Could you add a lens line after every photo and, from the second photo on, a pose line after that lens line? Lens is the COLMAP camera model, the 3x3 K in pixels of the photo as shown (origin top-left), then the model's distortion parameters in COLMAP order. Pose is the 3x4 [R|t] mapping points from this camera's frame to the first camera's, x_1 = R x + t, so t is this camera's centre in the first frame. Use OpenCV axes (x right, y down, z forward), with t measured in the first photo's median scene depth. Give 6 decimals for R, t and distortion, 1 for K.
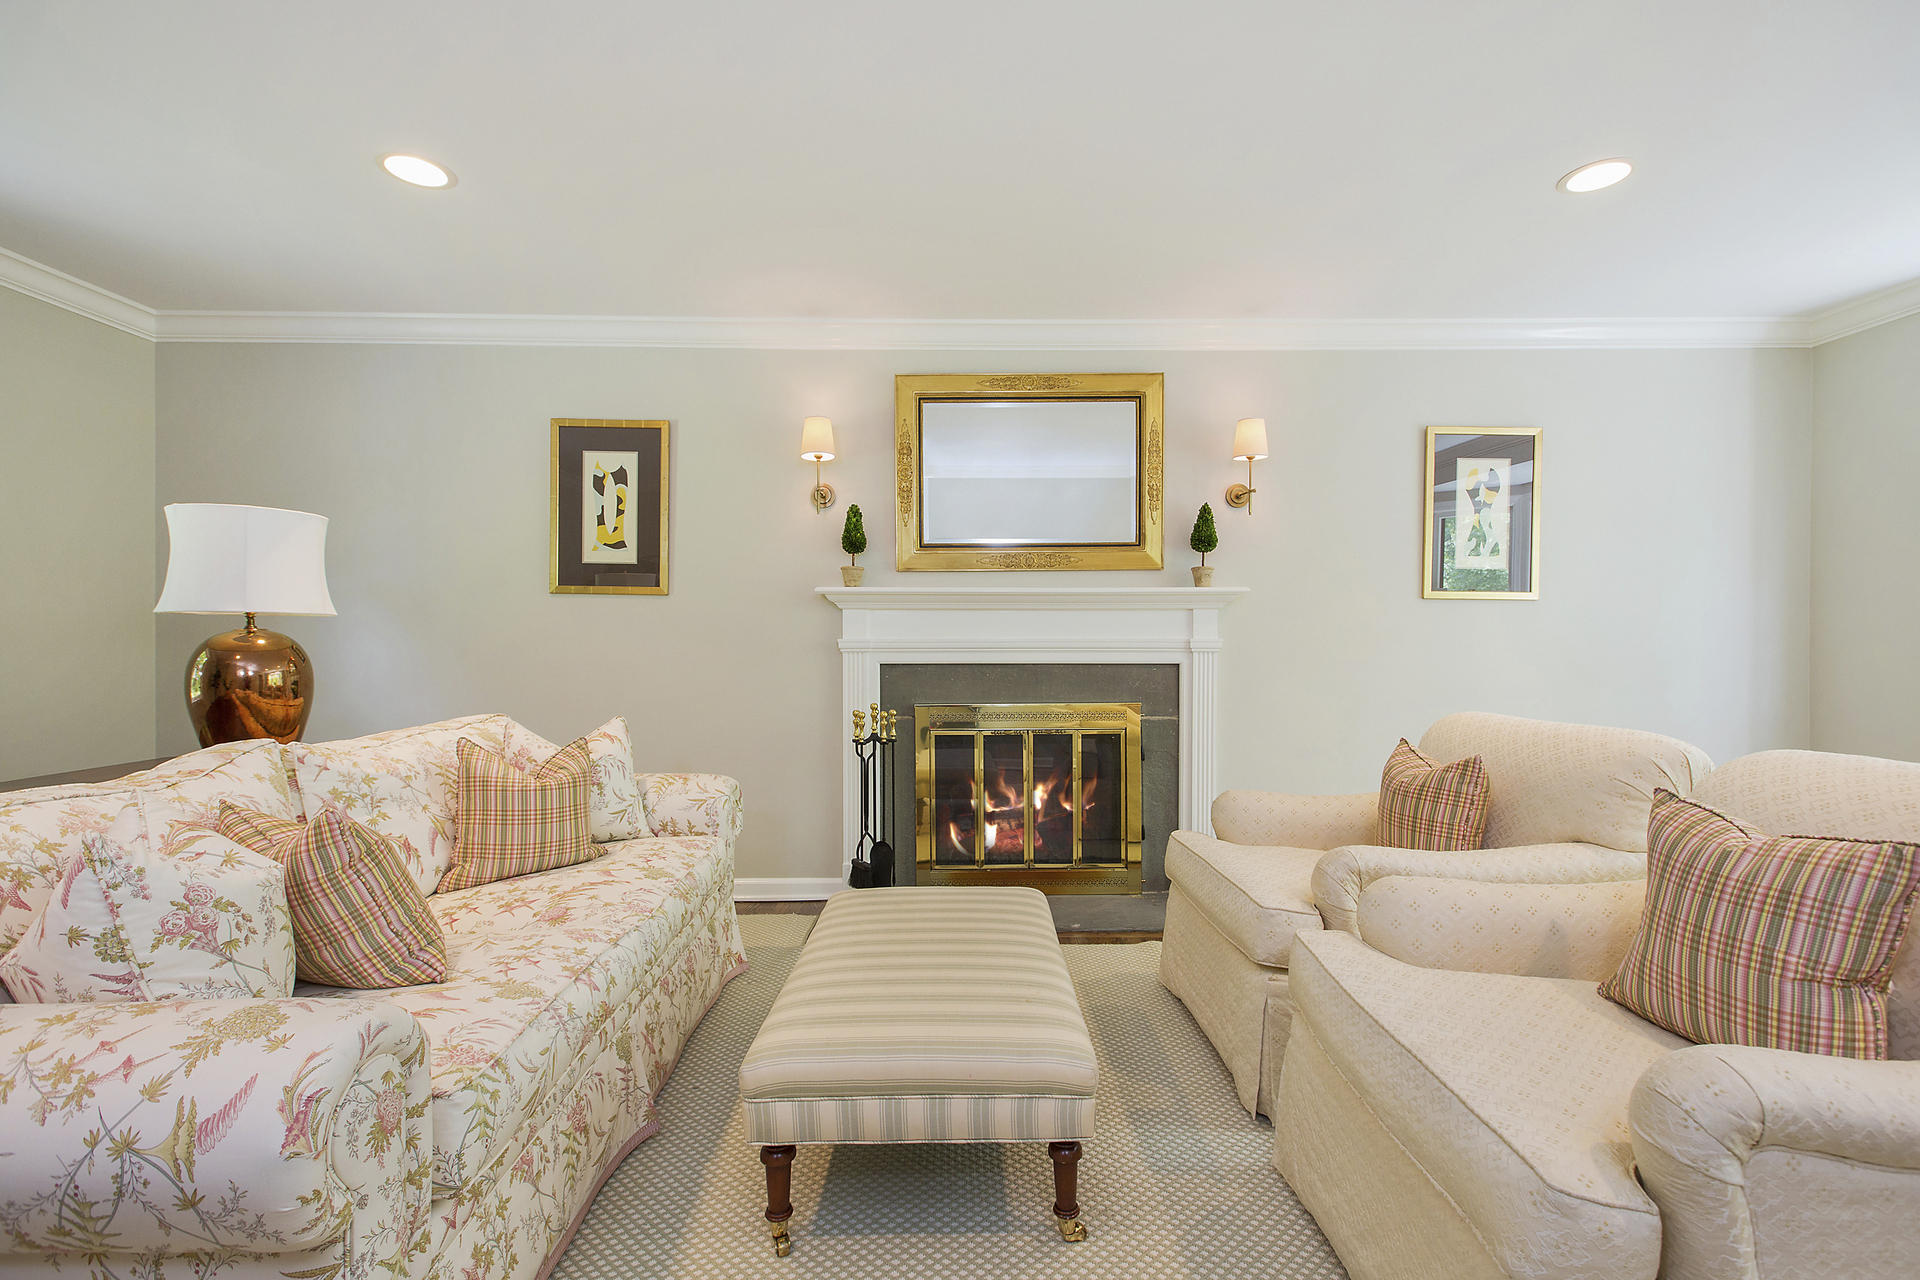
lens RADIAL K [[862.3, 0, 969.1], [0, 862.3, 631.5], [0, 0, 1]] dist [0.023624, -0.012225]
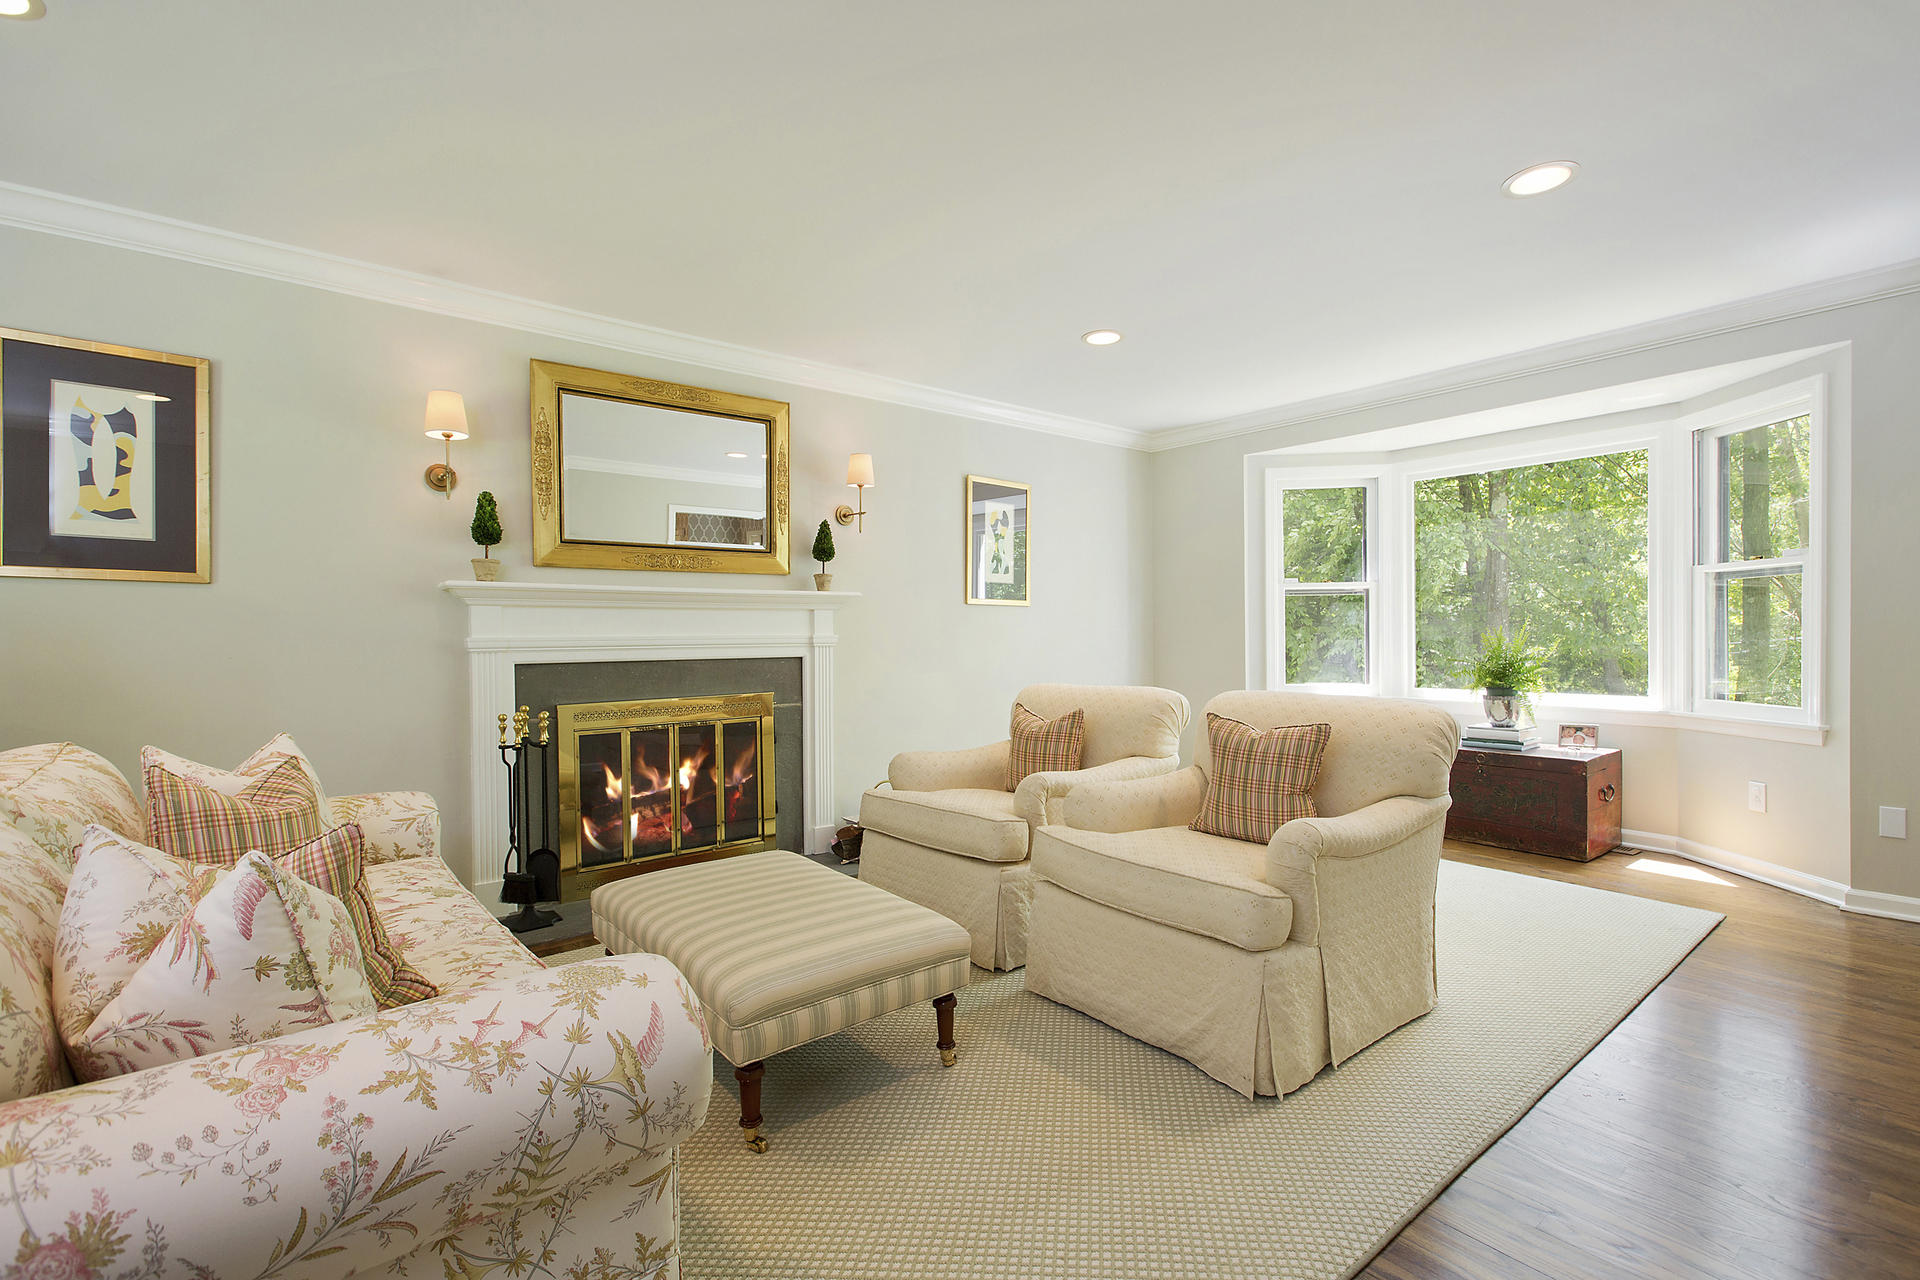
lens RADIAL K [[874.8, 0, 974.0], [0, 874.8, 622.5], [0, 0, 1]] dist [0.014326, -0.001397]
pose [[0.777162, 0.003011, 0.629293, -0.318740], [0.002378, 0.999967, -0.007721, 0.000862], [-0.629296, 0.007498, 0.777129, -0.052748]]
